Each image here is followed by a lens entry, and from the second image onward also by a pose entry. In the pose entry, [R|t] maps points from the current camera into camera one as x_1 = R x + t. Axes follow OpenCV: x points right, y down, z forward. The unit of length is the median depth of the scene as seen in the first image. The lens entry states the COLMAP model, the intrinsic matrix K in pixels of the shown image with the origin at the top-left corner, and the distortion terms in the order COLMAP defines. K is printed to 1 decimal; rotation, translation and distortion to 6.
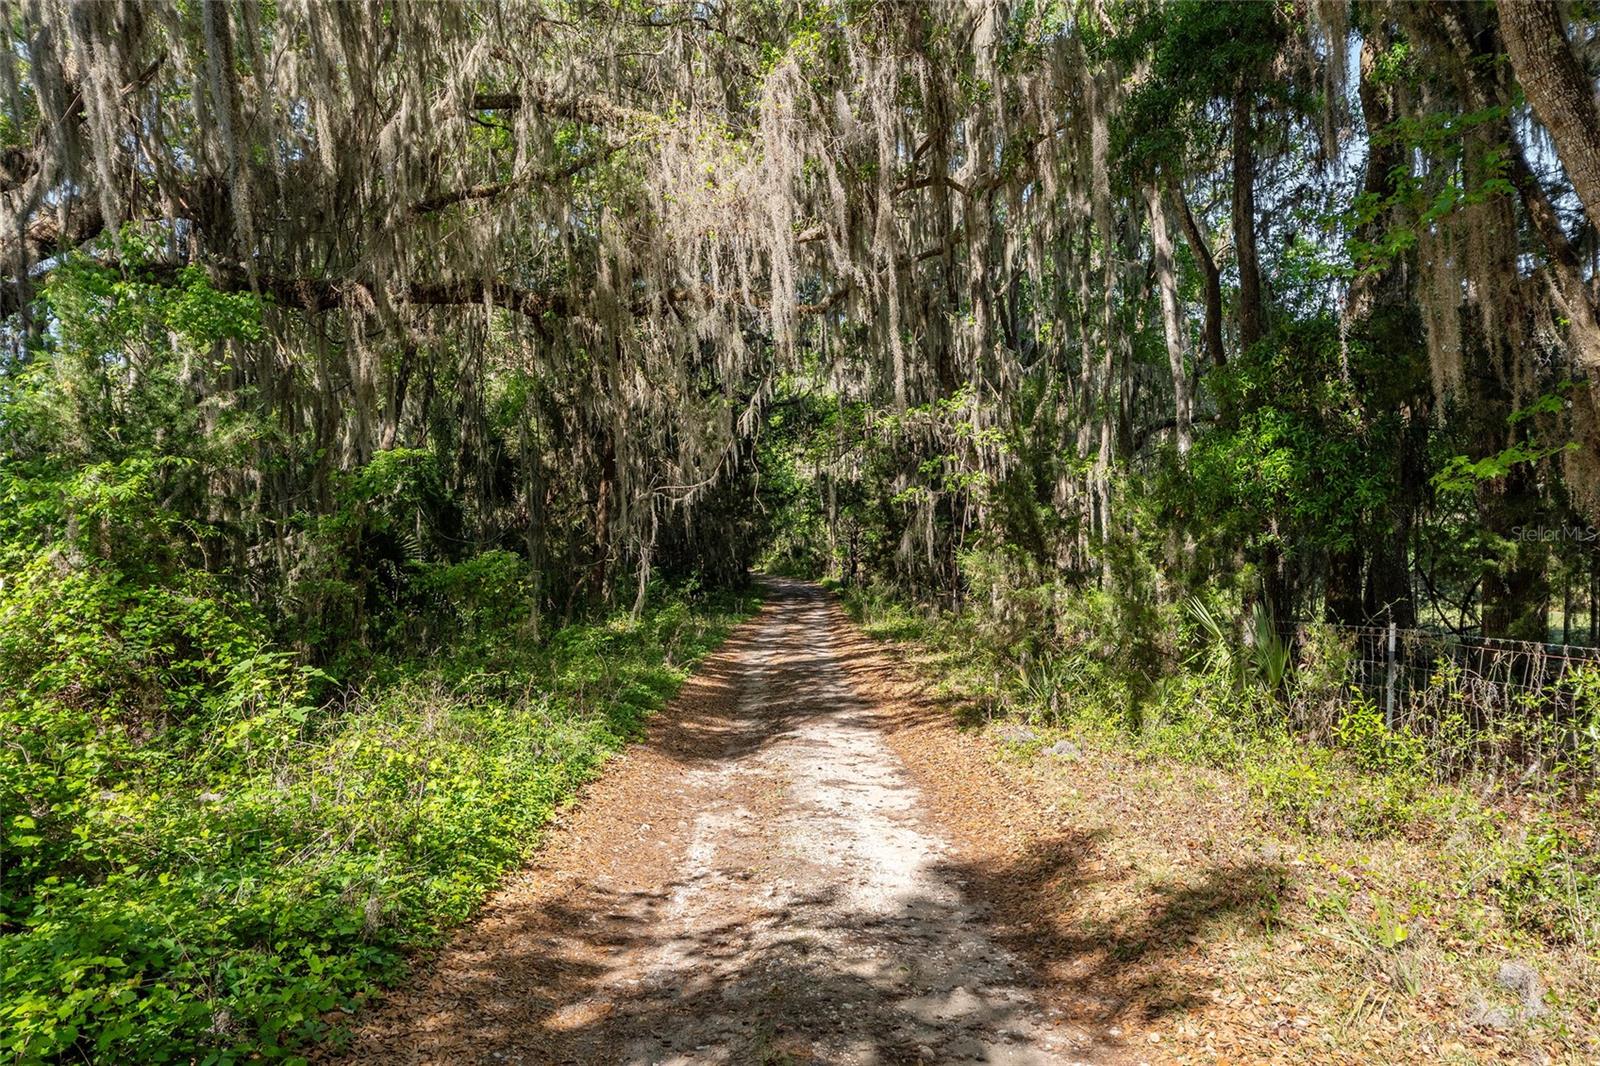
lens RADIAL K [[1285.5, 0, 799.9], [0, 1285.5, 533.7], [0, 0, 1]] dist [-0.002097, -0.000031]
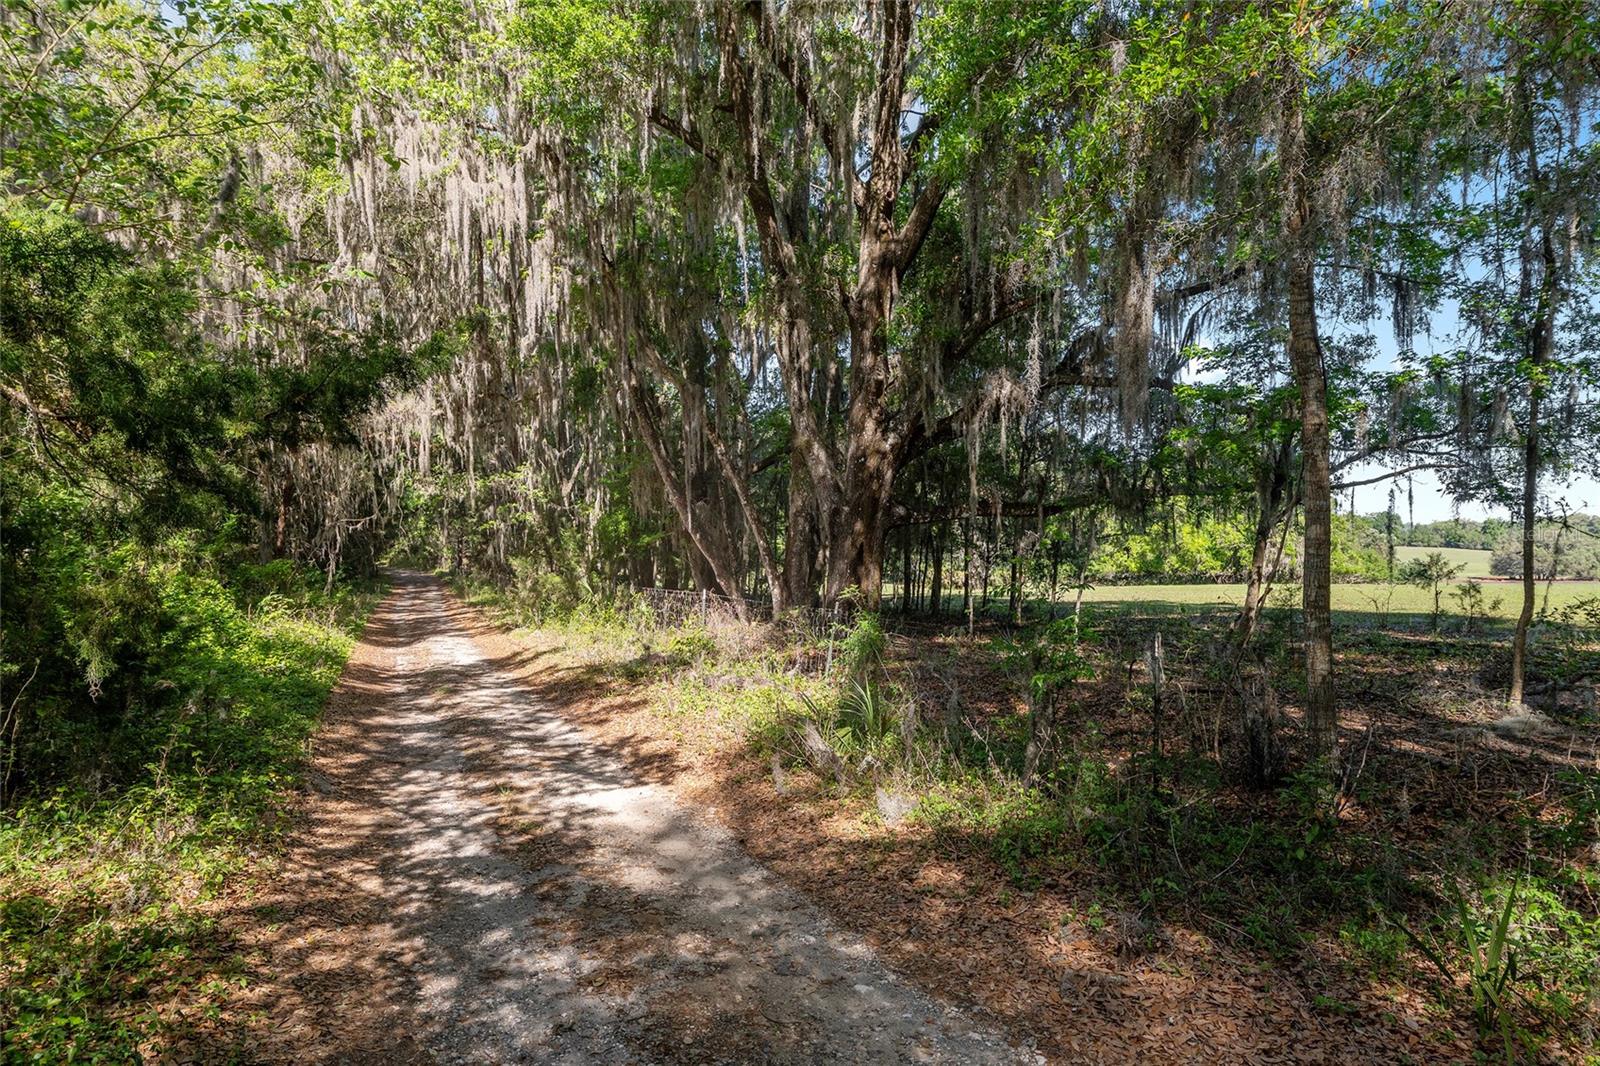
lens RADIAL K [[966.8, 0, 807.5], [0, 966.8, 529.2], [0, 0, 1]] dist [0.005626, 0.000234]
pose [[0.926469, 0.010975, 0.376210, -0.012972], [-0.008802, 0.999933, -0.007495, -0.015267], [-0.376268, 0.003632, 0.926504, -0.387767]]
